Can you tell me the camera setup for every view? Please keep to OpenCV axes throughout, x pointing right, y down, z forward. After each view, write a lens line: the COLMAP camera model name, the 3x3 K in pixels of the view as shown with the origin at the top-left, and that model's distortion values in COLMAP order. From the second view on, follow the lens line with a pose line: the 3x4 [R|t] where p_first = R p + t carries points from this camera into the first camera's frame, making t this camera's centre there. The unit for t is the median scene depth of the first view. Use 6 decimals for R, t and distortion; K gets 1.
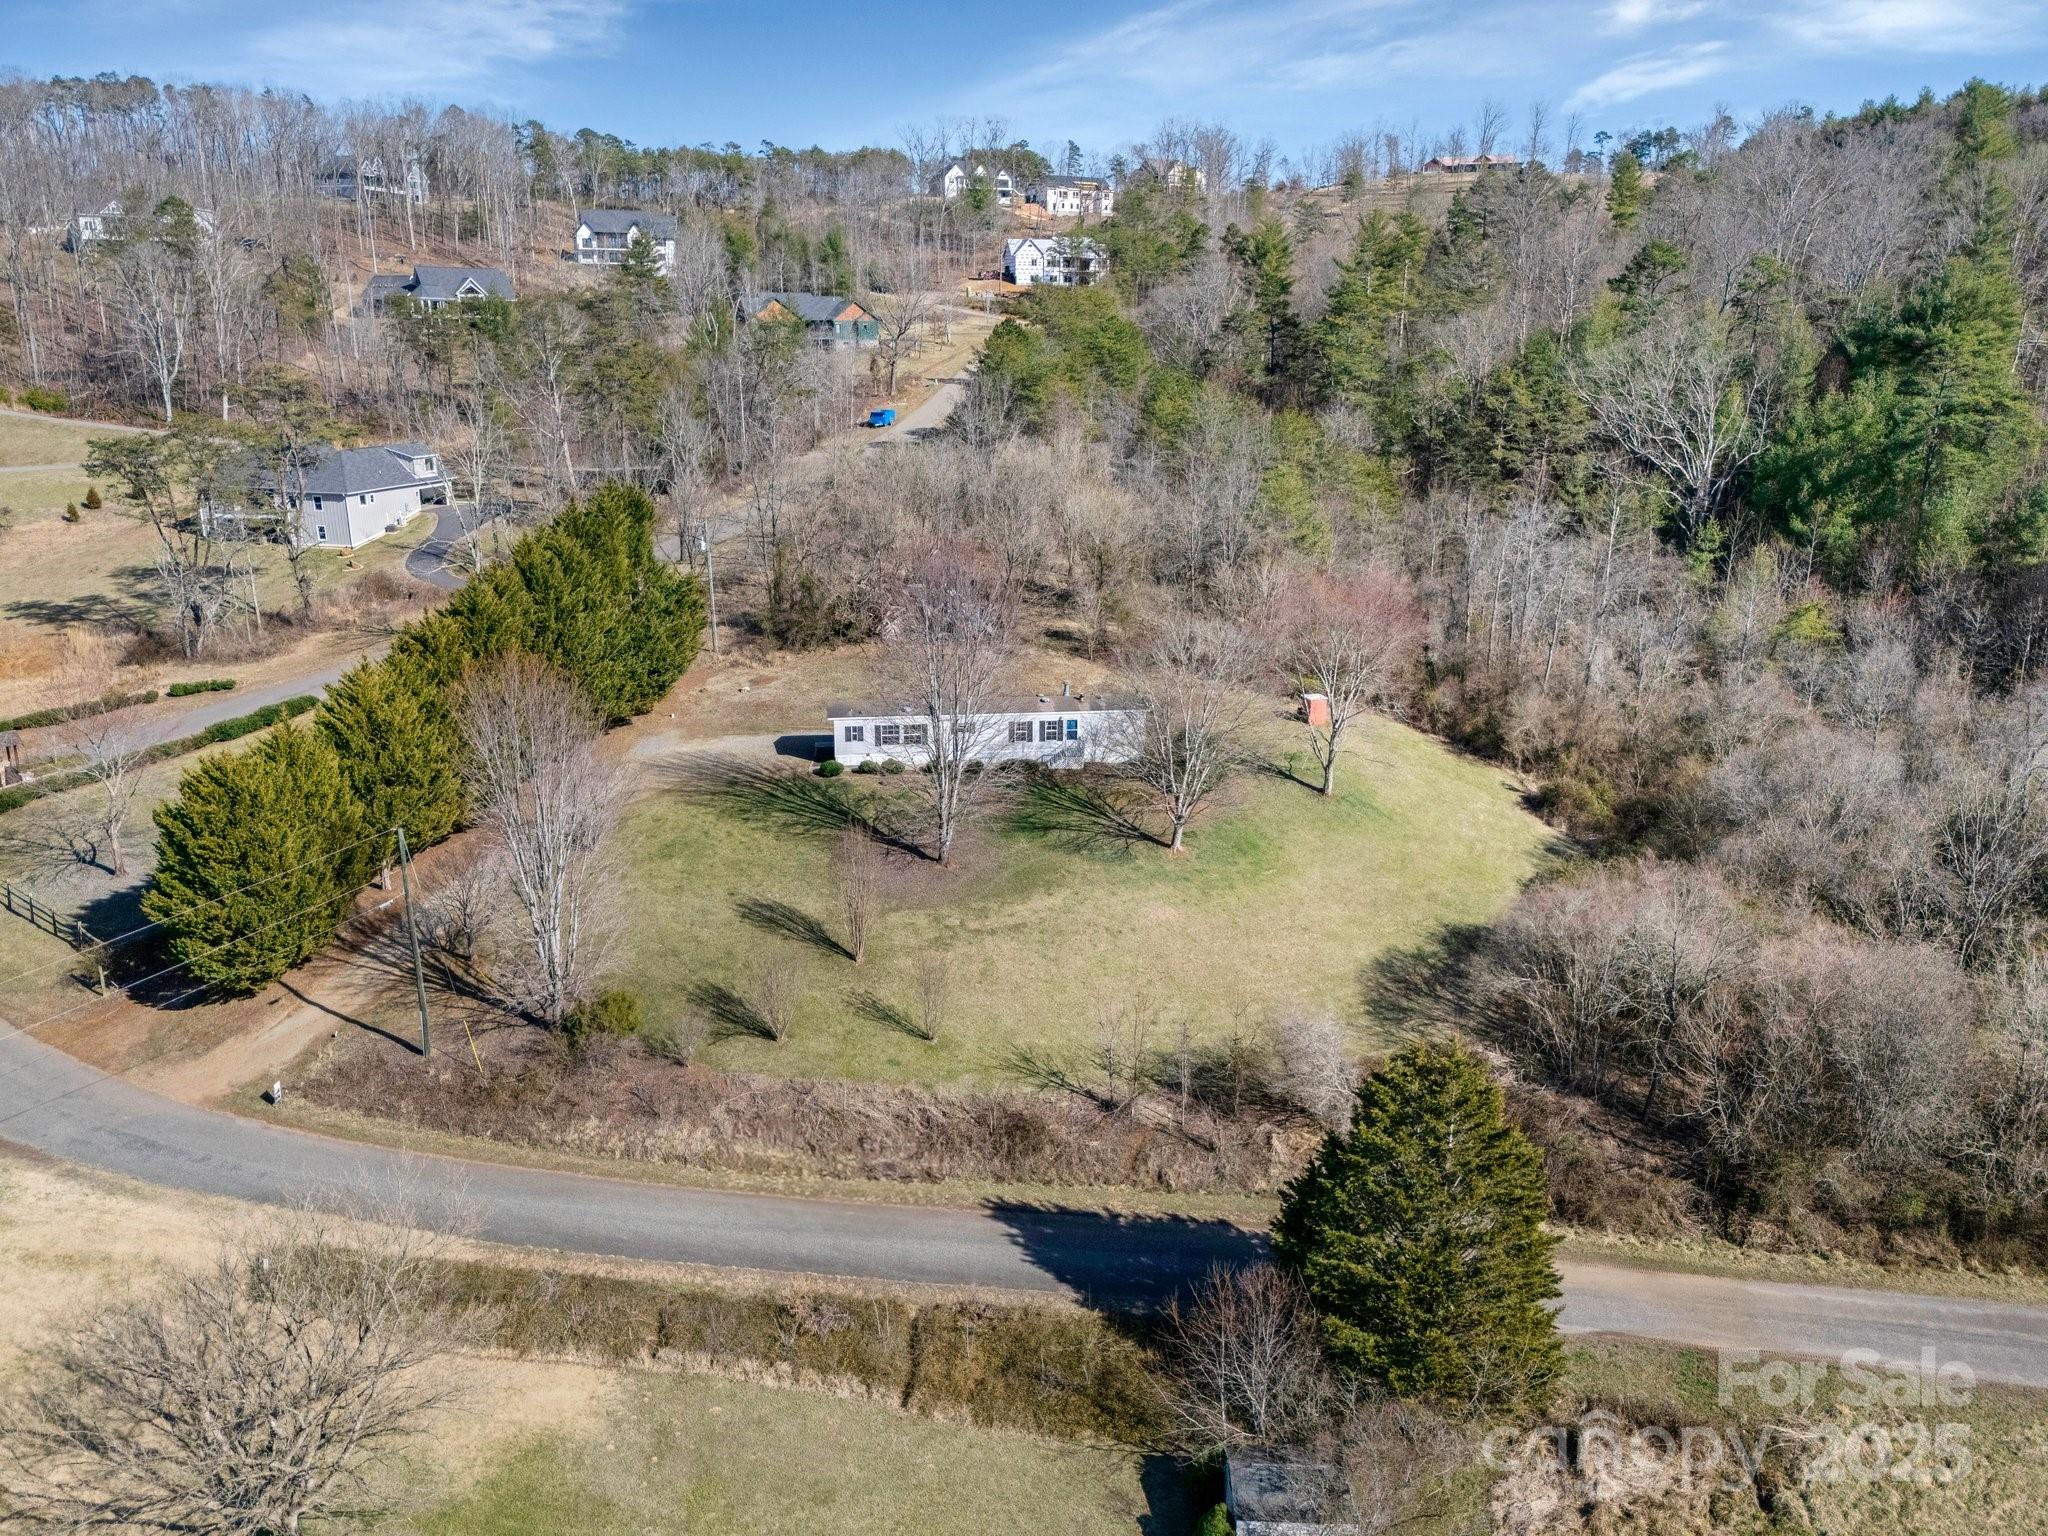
lens RADIAL K [[1456.8, 0, 1024.0], [0, 1456.8, 768.0], [0, 0, 1]] dist [0.070865, -0.068011]
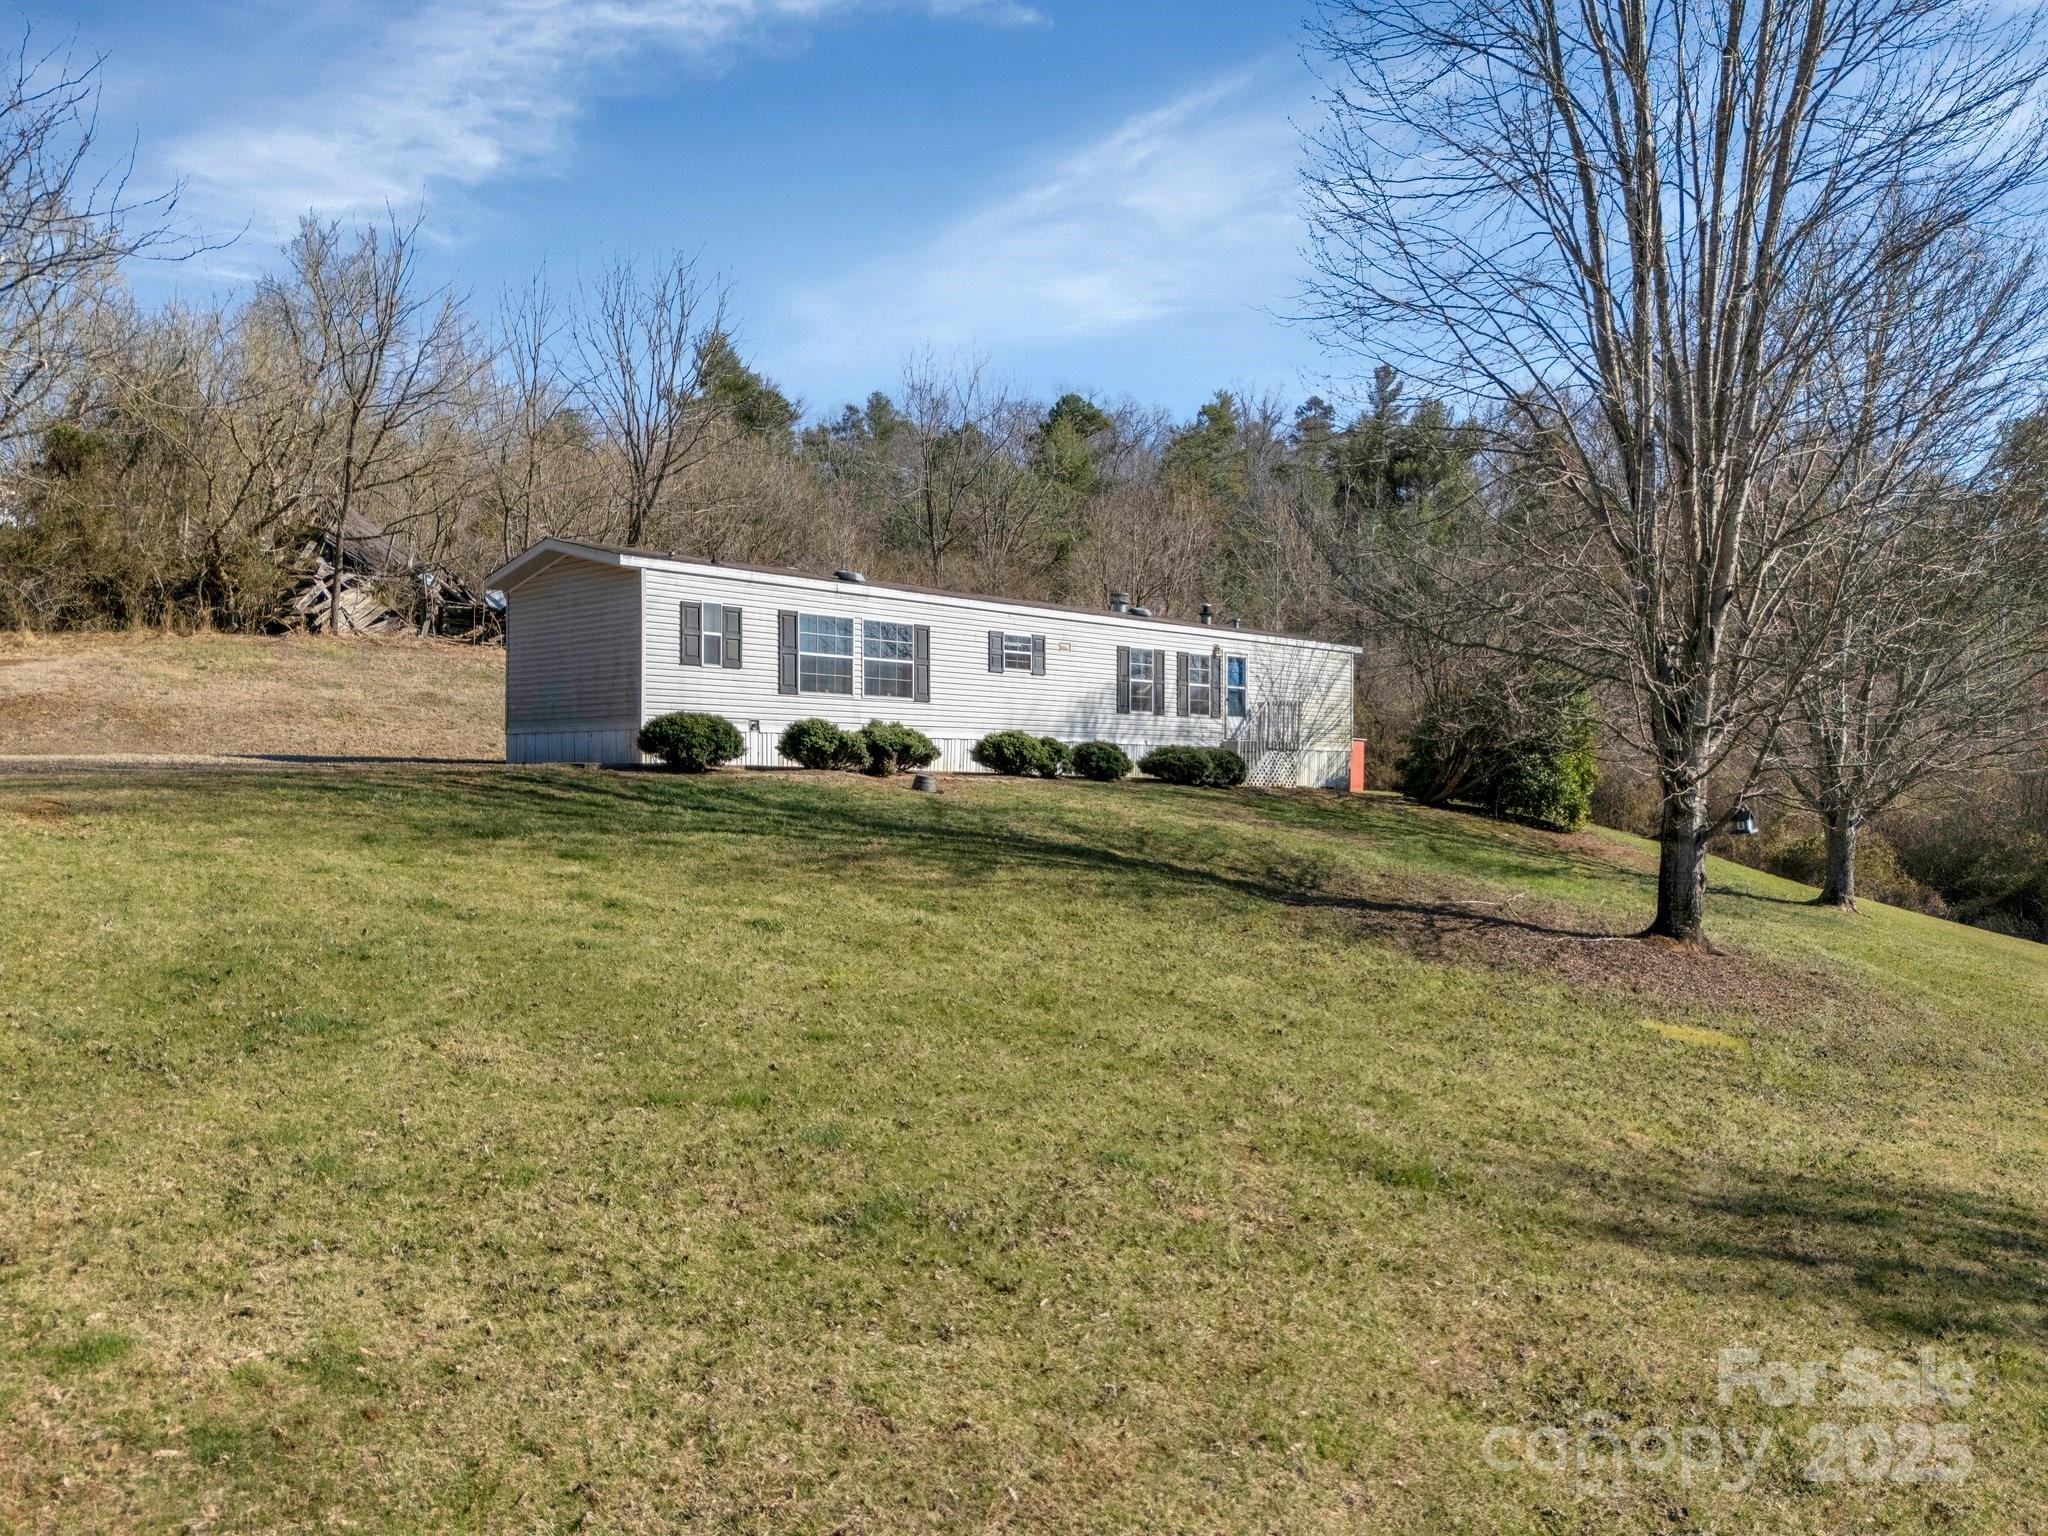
lens RADIAL K [[1456.8, 0, 1024.0], [0, 1456.8, 768.0], [0, 0, 1]] dist [0.070865, -0.068011]
pose [[0.796248, -0.003562, 0.604960, -0.222509], [0.180183, 0.955996, -0.231528, 0.065267], [-0.577514, 0.293358, 0.761852, 0.774152]]
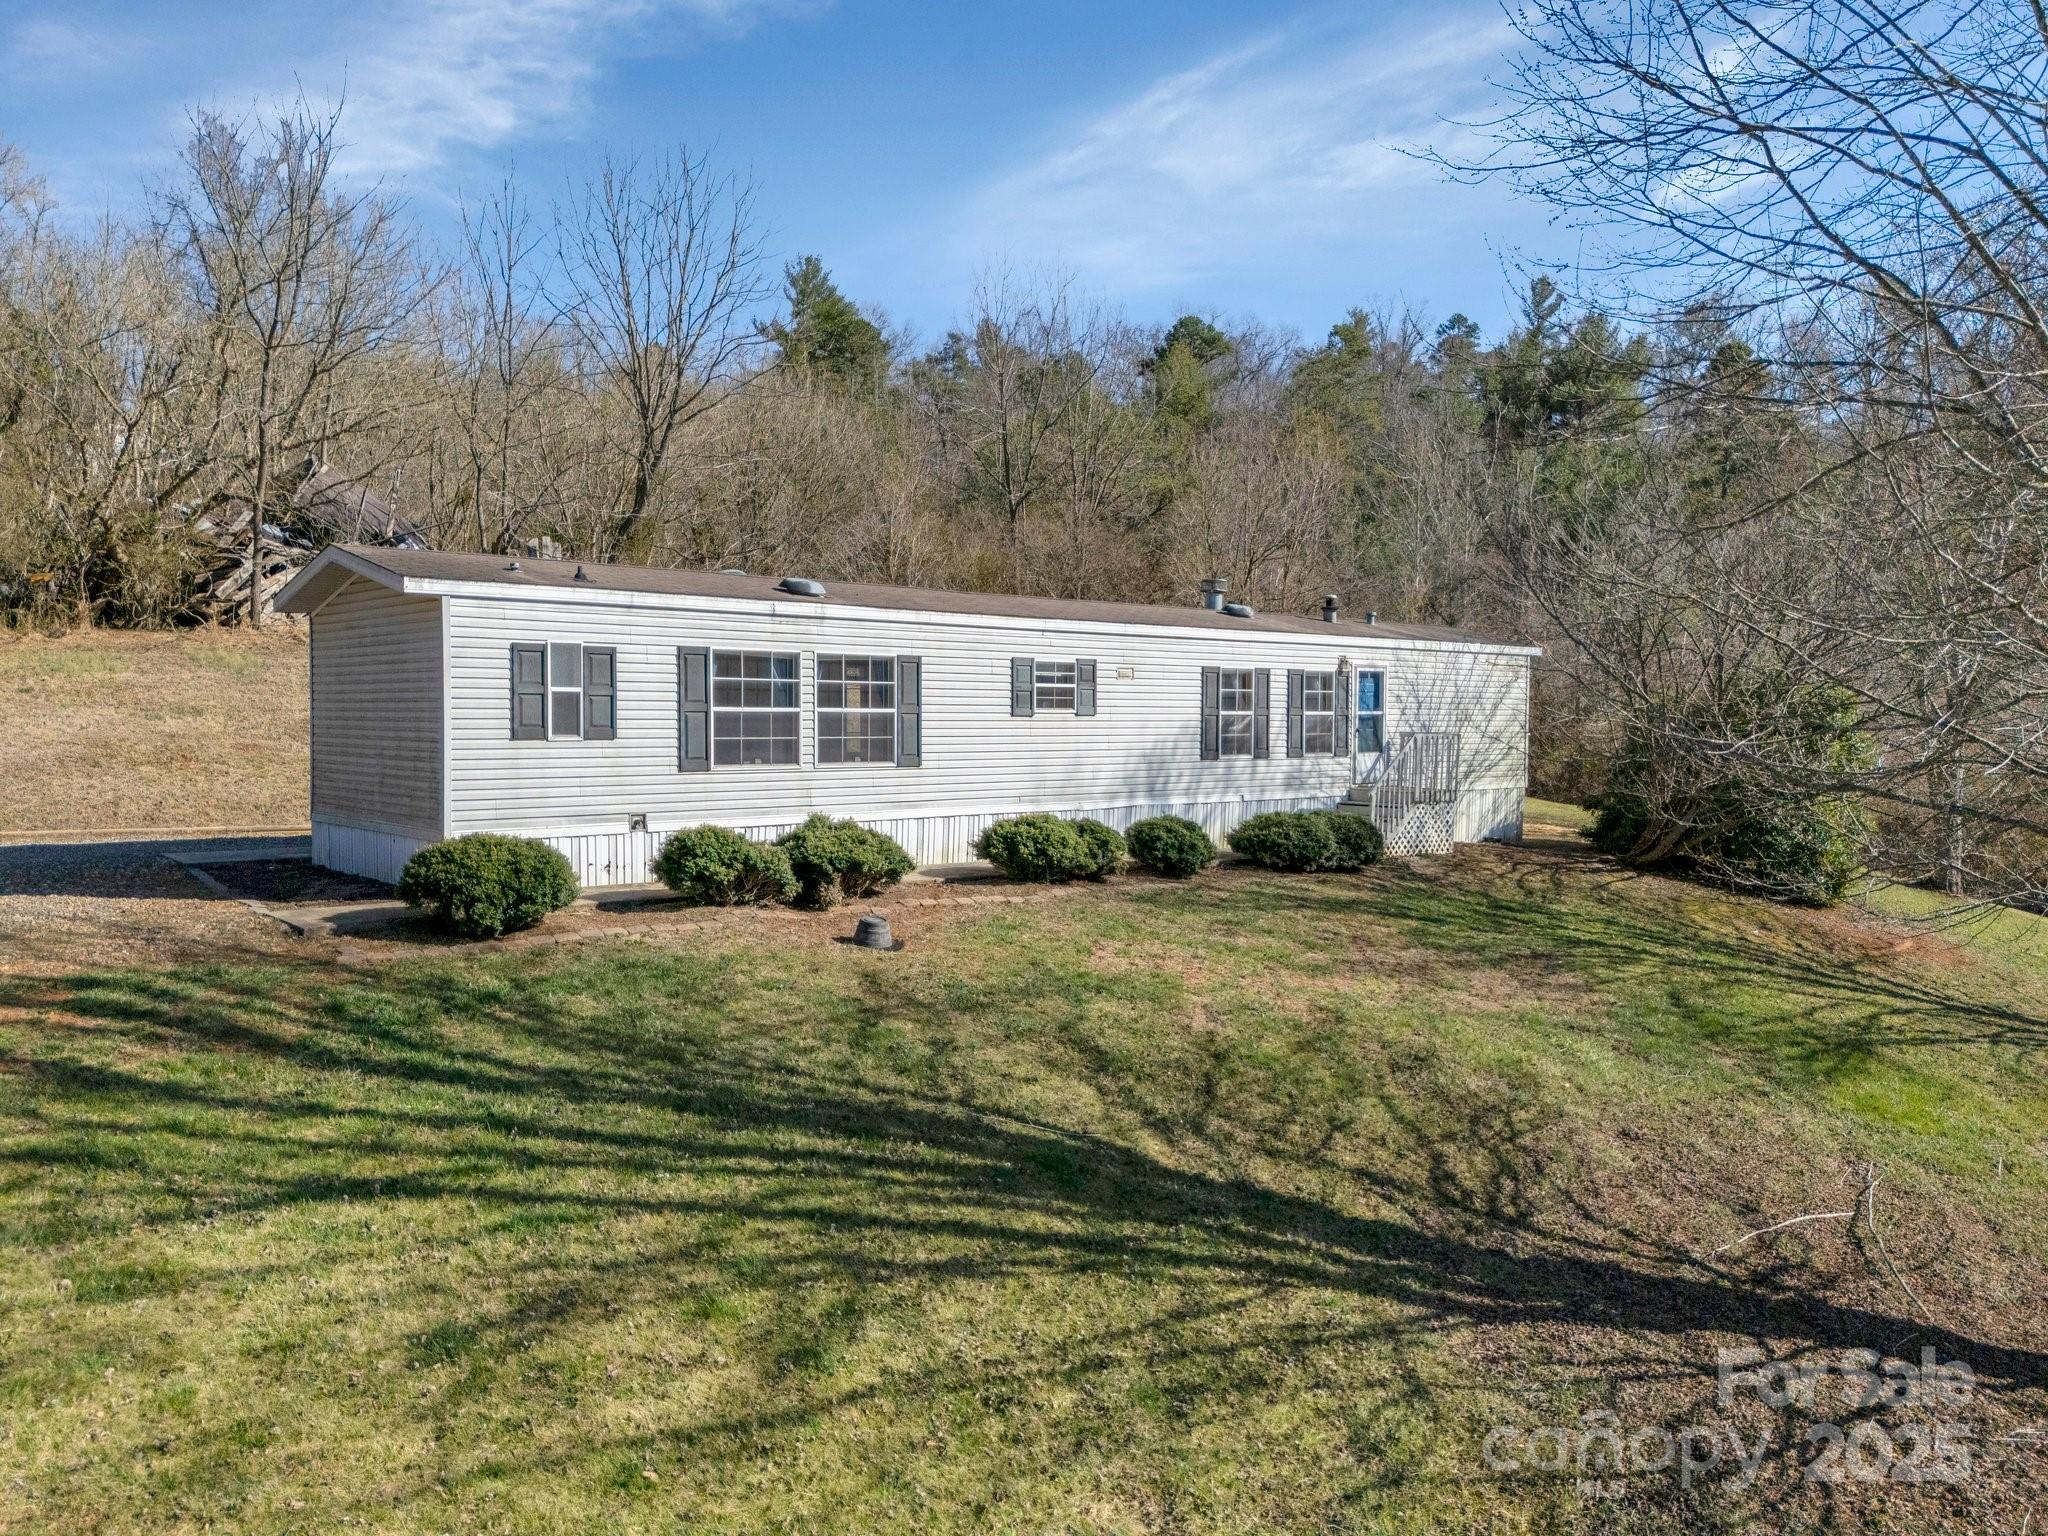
lens RADIAL K [[1460.8, 0, 1024.0], [0, 1460.8, 768.0], [0, 0, 1]] dist [0.066027, -0.070382]
pose [[0.844368, -0.026127, 0.535126, -0.159464], [0.157360, 0.966851, -0.201091, 0.026238], [-0.512133, 0.254002, 0.820489, 0.828029]]
